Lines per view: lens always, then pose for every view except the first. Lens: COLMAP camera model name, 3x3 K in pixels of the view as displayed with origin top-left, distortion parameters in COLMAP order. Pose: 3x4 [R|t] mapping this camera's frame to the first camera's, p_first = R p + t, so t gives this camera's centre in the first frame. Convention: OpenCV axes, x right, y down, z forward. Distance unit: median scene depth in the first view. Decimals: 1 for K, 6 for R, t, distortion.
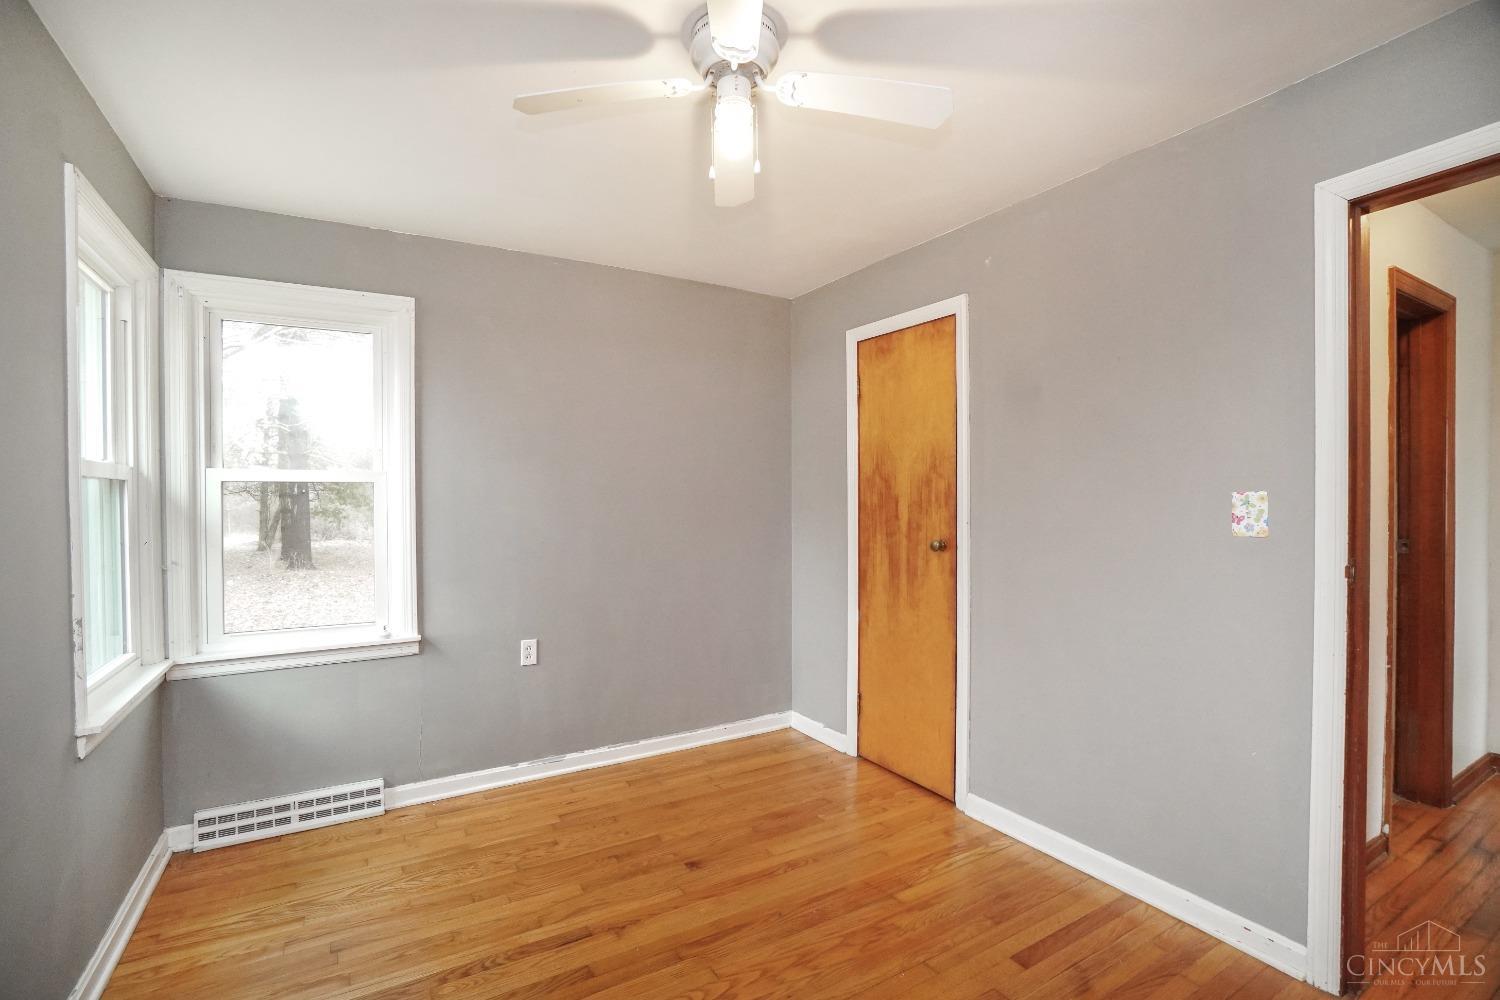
lens RADIAL K [[671.3, 0, 743.3], [0, 671.3, 504.7], [0, 0, 1]] dist [-0.019600, 0.000990]
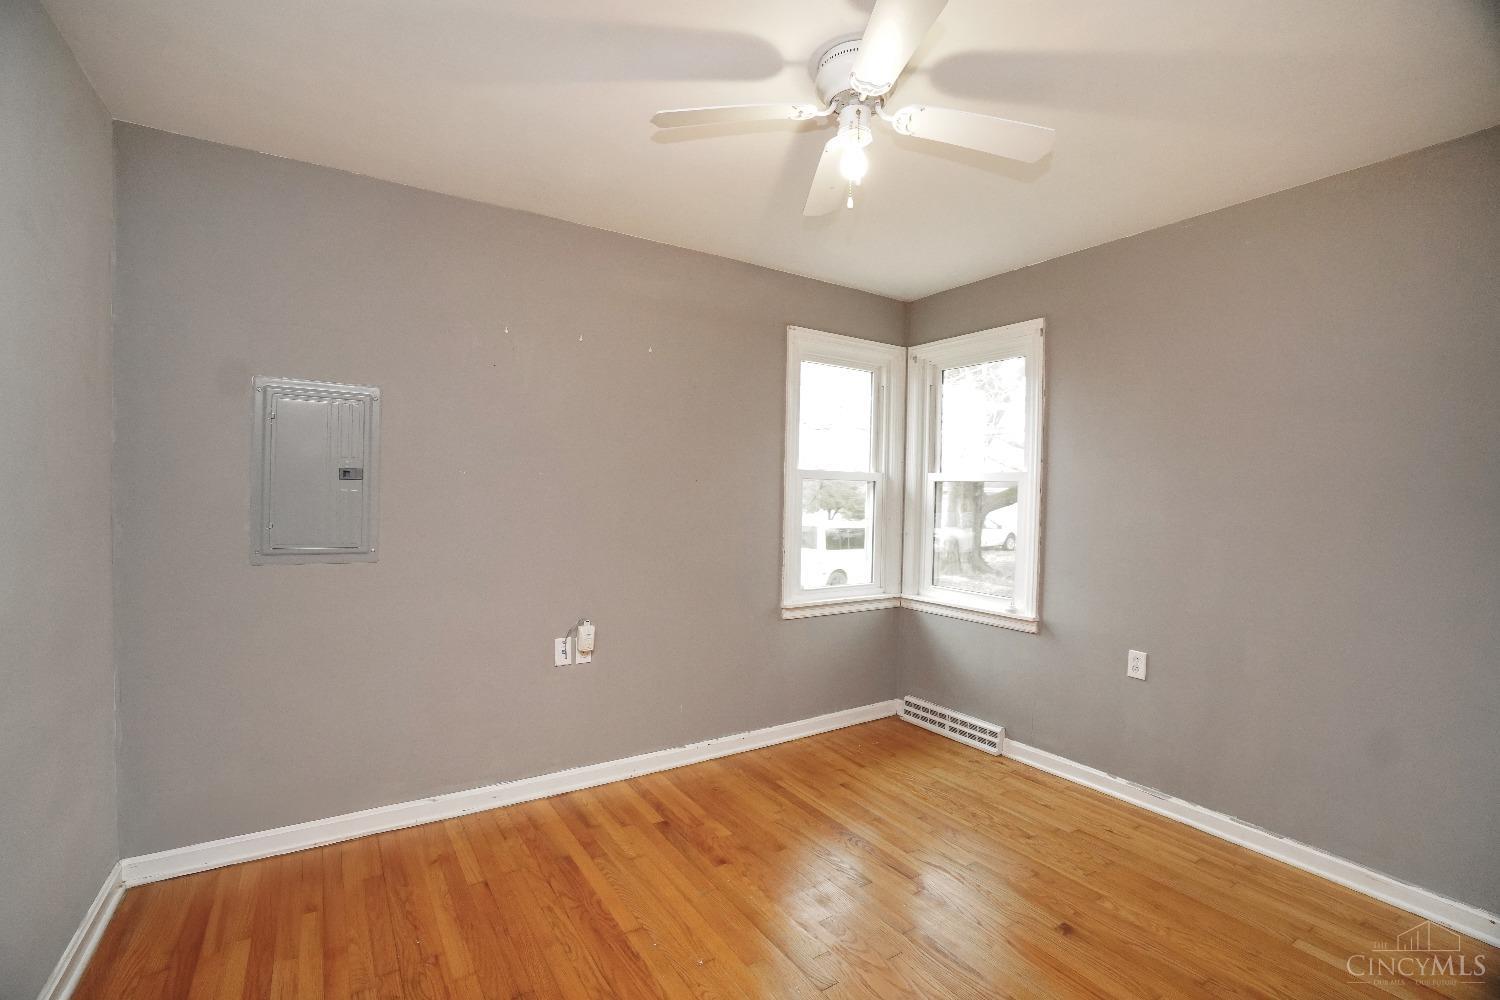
lens RADIAL K [[671.3, 0, 743.3], [0, 671.3, 504.7], [0, 0, 1]] dist [-0.019600, 0.000990]
pose [[0.053658, 0.021295, -0.998332, 0.634366], [-0.023339, 0.999526, 0.020066, -0.004404], [0.998287, 0.022224, 0.054129, 0.463804]]
